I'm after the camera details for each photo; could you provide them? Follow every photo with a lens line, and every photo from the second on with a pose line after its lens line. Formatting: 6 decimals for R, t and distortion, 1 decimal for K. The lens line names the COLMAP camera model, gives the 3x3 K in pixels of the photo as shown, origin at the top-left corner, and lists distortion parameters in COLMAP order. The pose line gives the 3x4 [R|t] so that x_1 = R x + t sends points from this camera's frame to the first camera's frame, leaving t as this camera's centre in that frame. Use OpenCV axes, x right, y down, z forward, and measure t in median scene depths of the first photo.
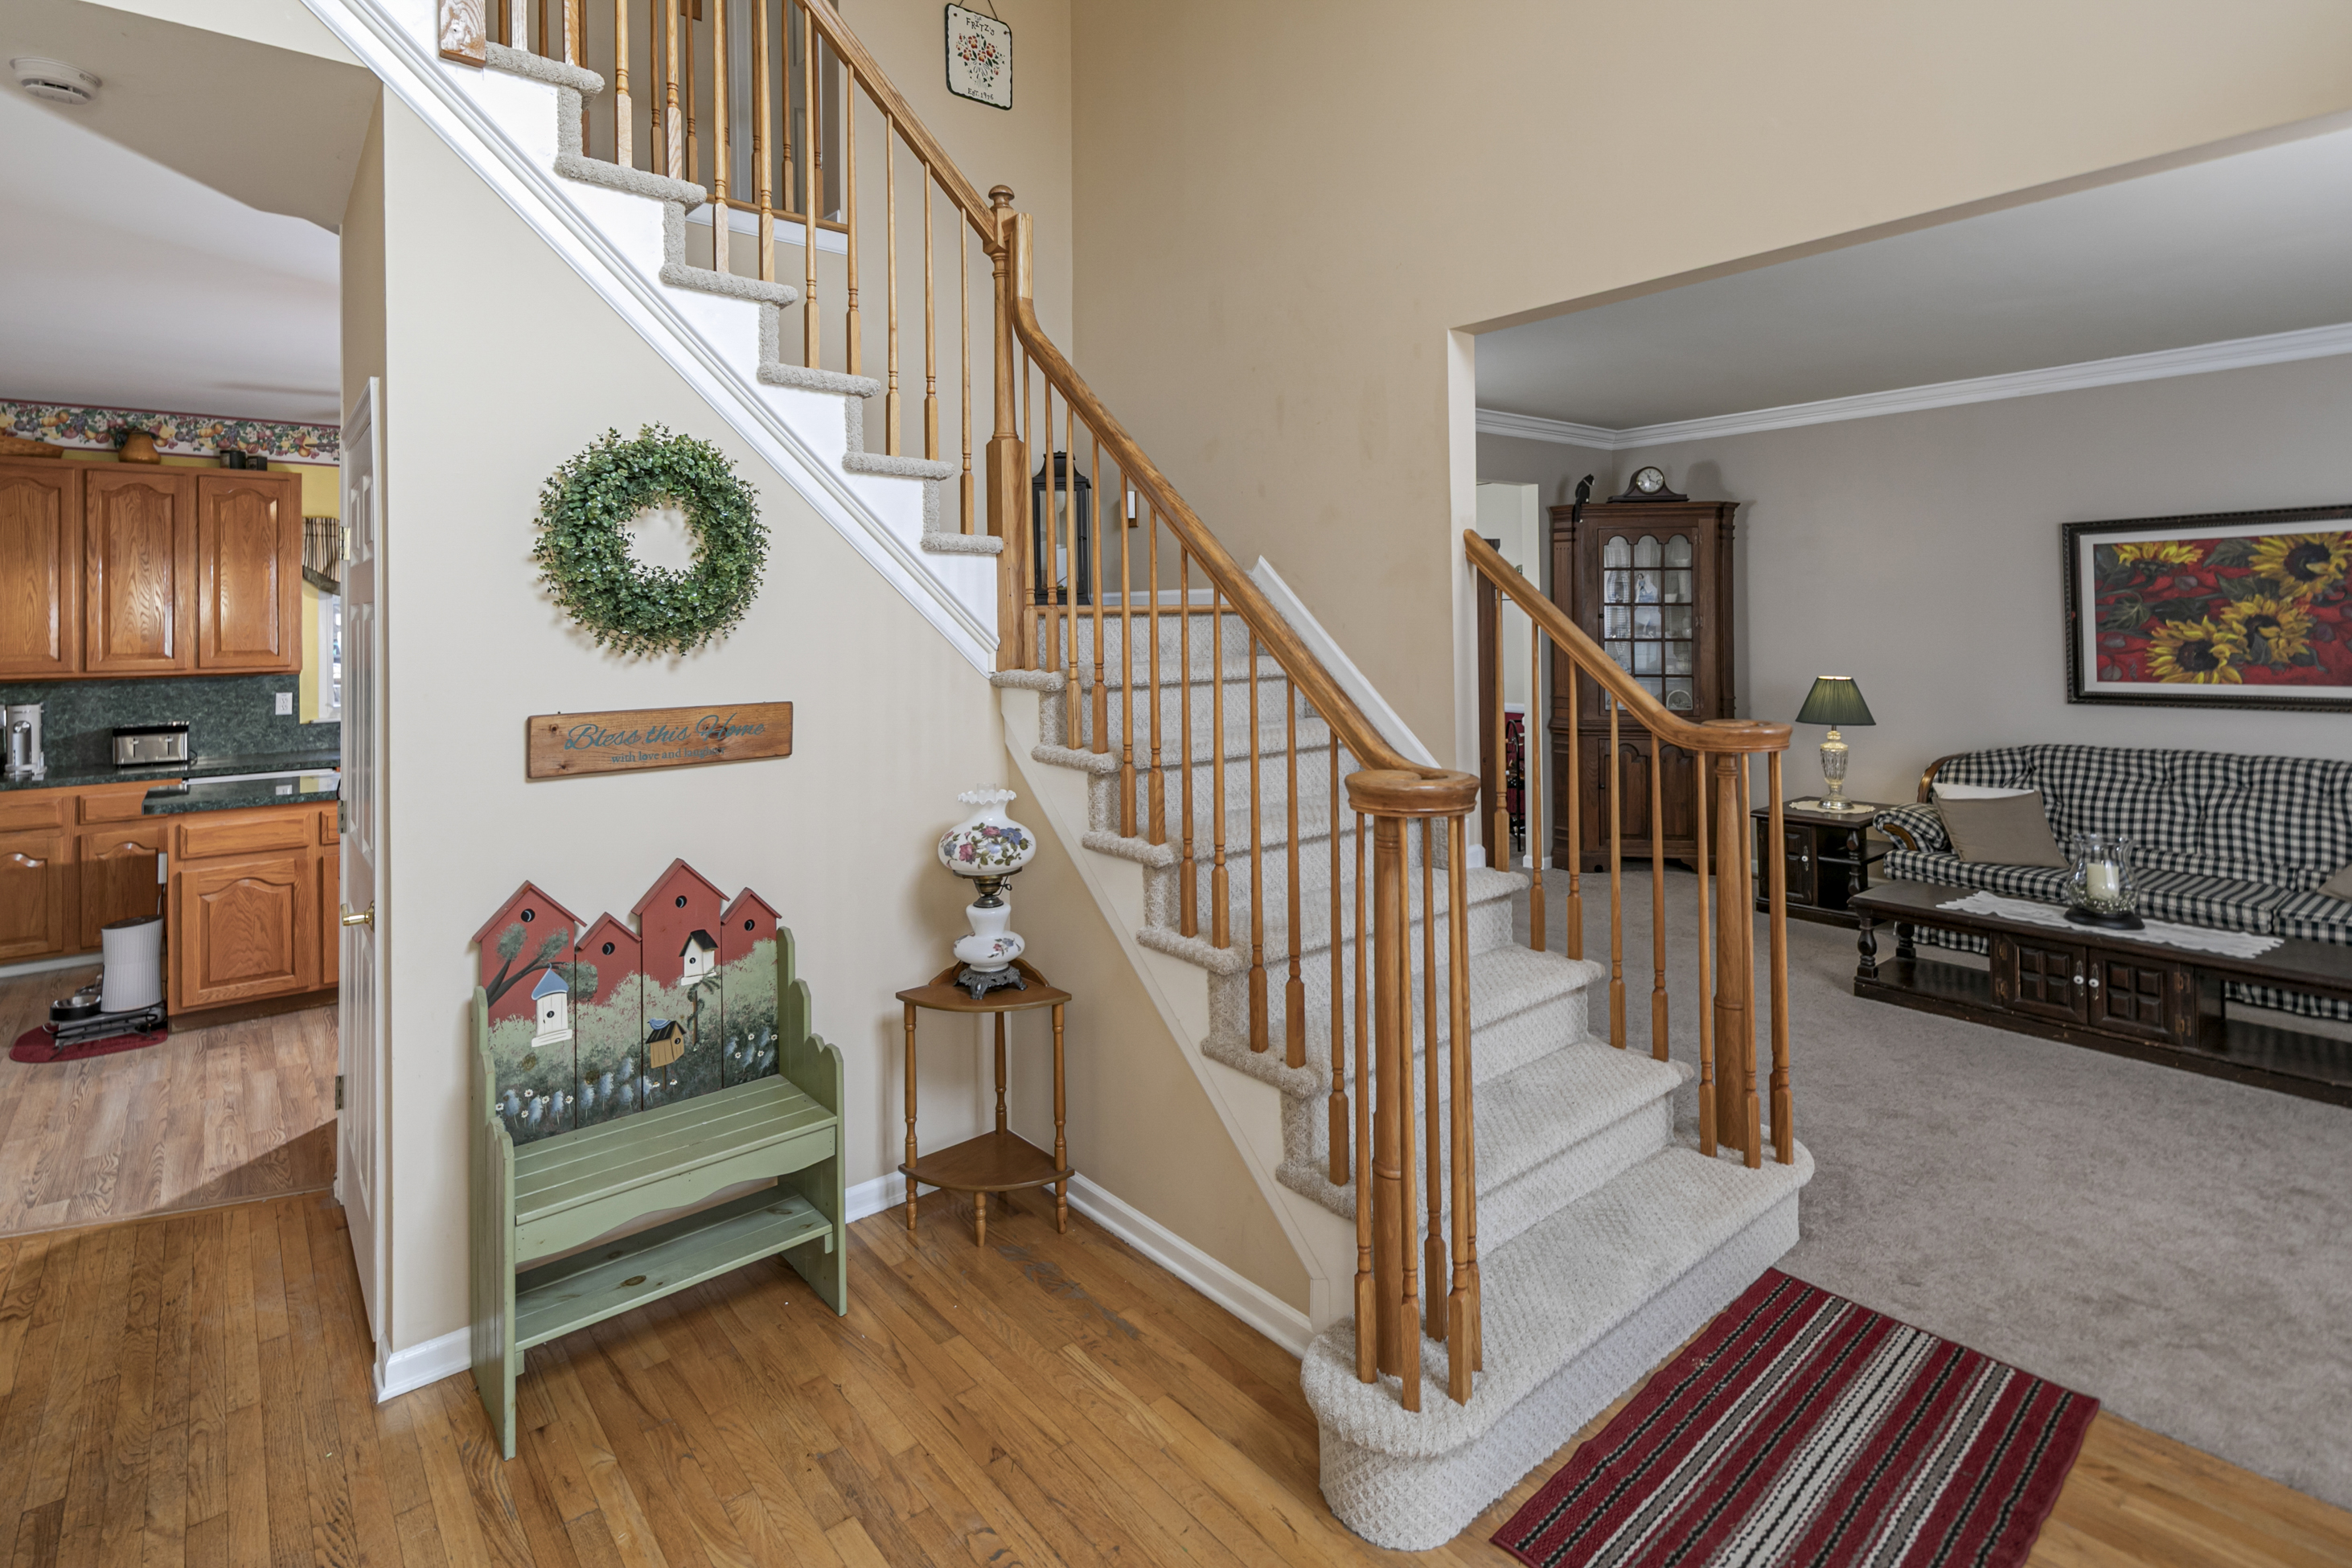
lens RADIAL K [[1058.5, 0, 1159.1], [0, 1058.5, 620.4], [0, 0, 1]] dist [-0.000356, -0.002714]
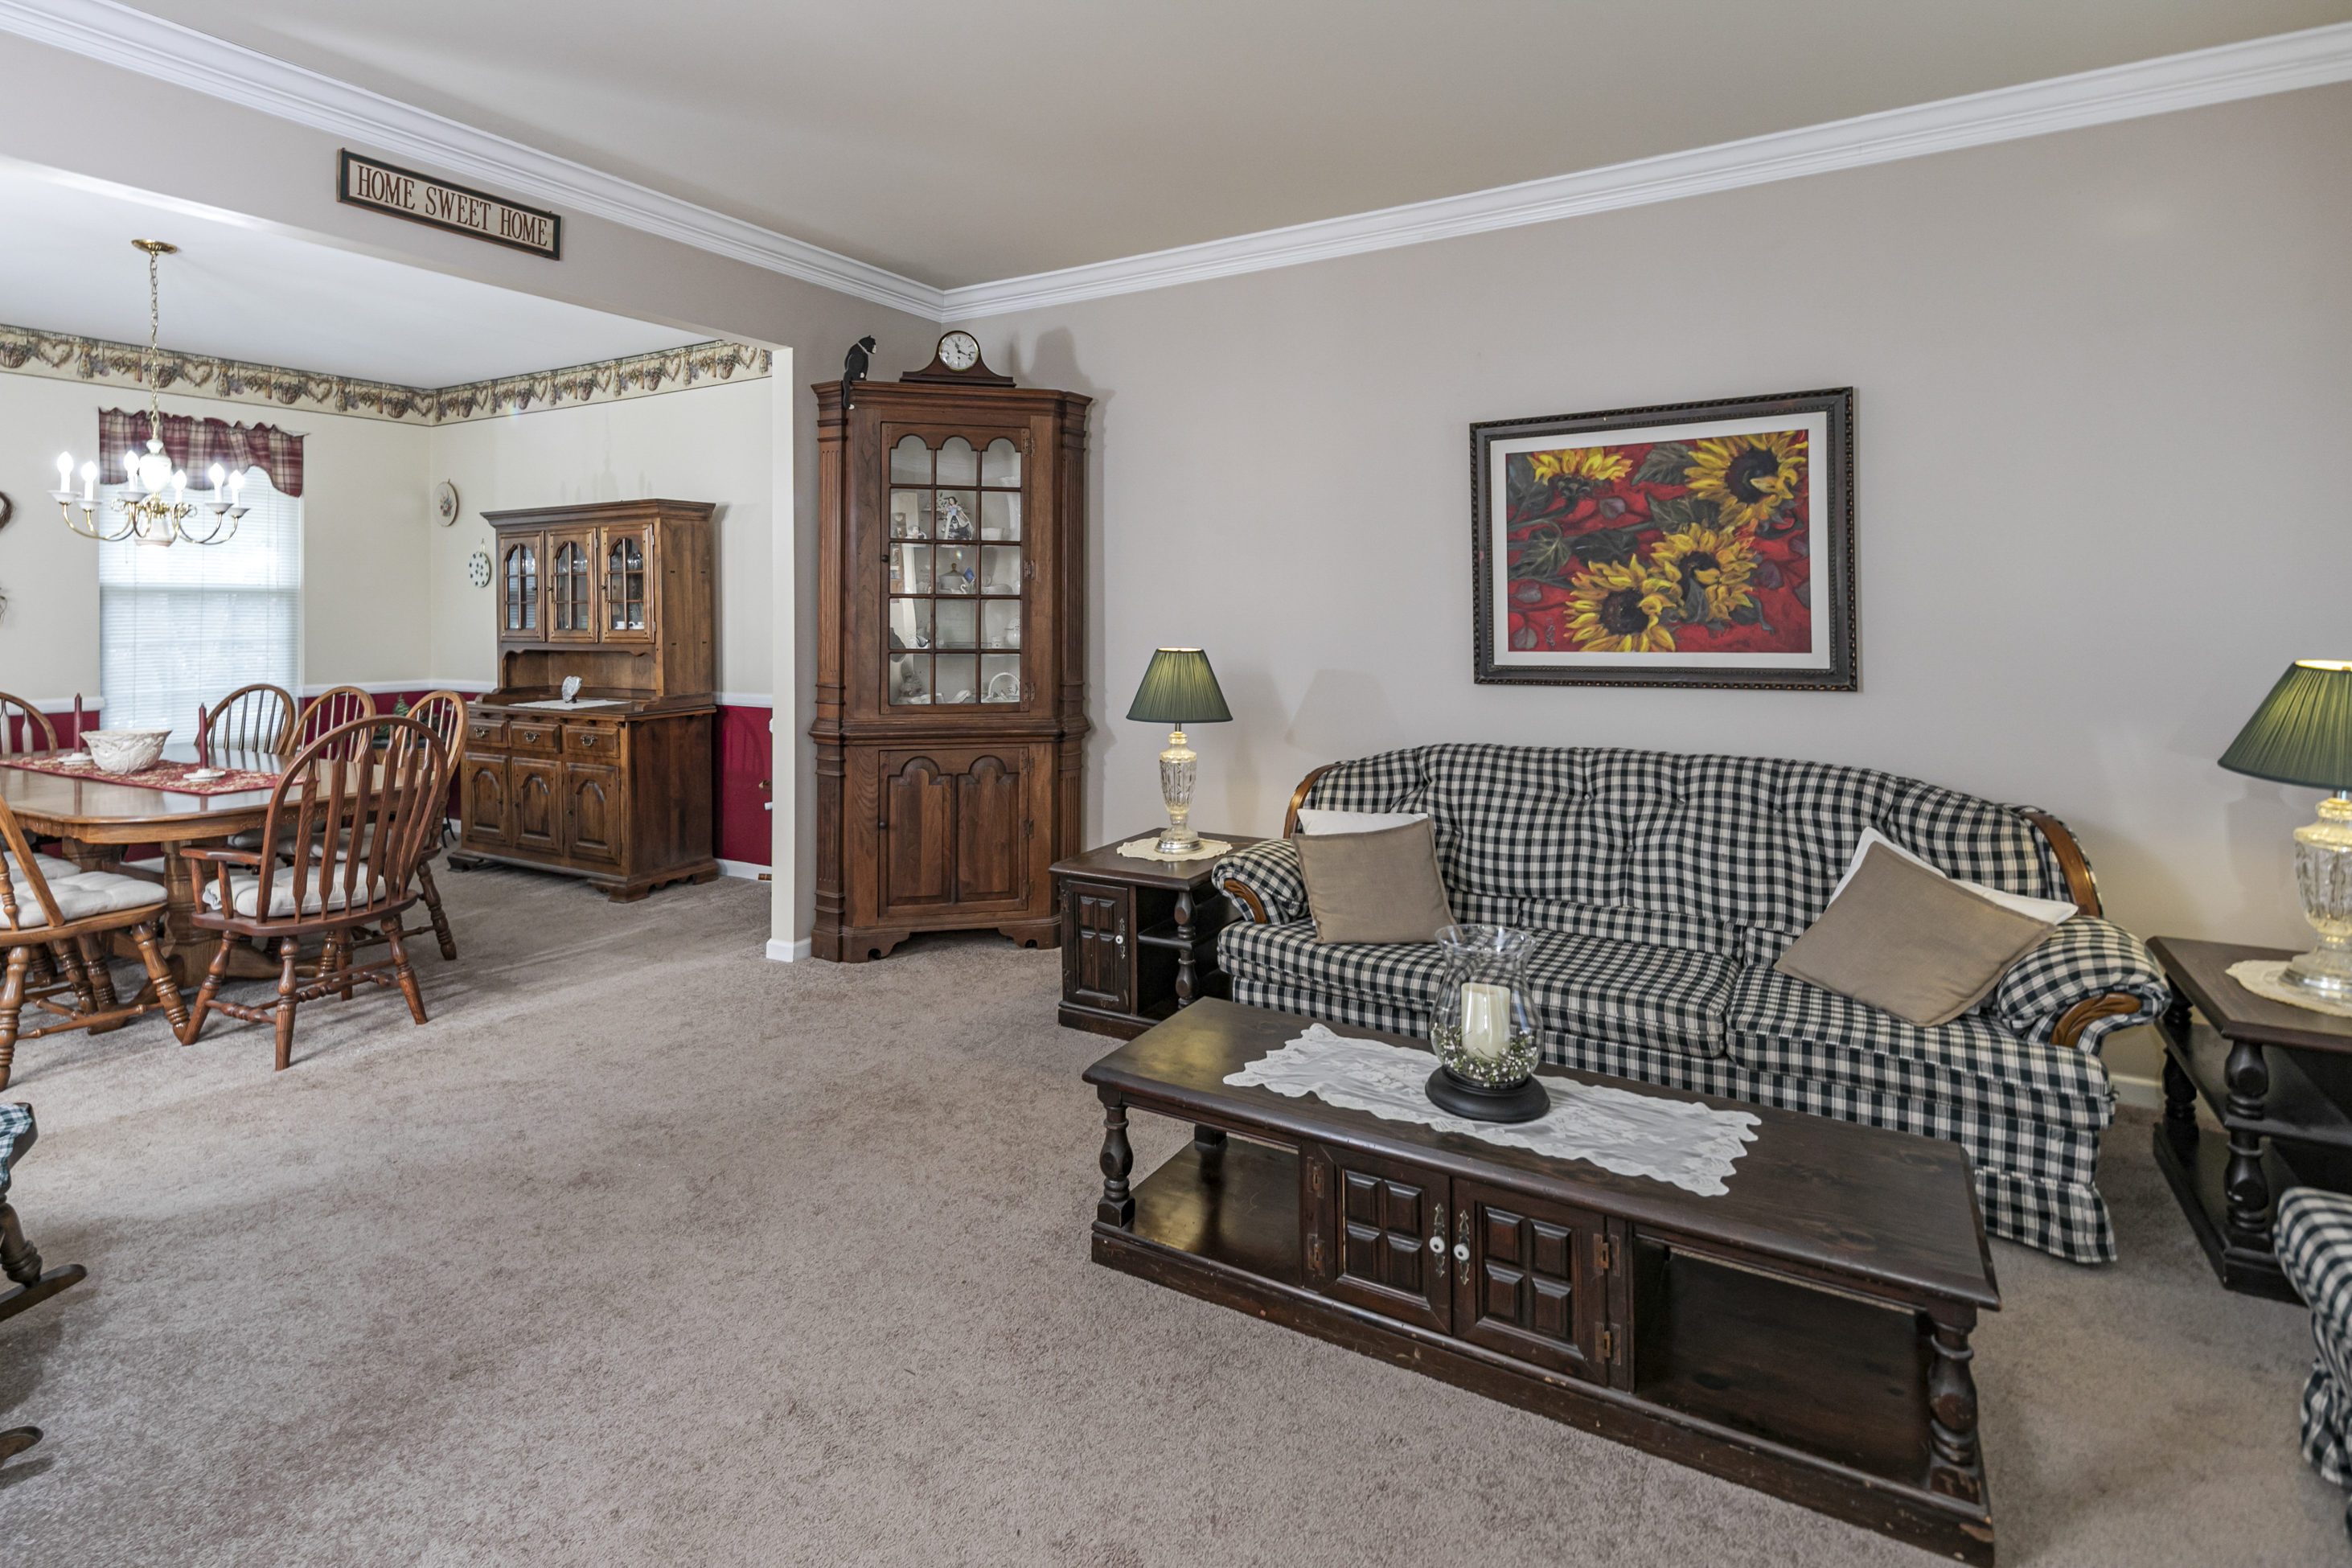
lens RADIAL K [[1146.6, 0, 1078.7], [0, 1146.6, 619.3], [0, 0, 1]] dist [0.015352, -0.006274]
pose [[0.942369, 0.003226, 0.334561, 0.388084], [-0.005821, 0.999960, 0.006752, 0.035313], [-0.334526, -0.008310, 0.942350, 0.402550]]
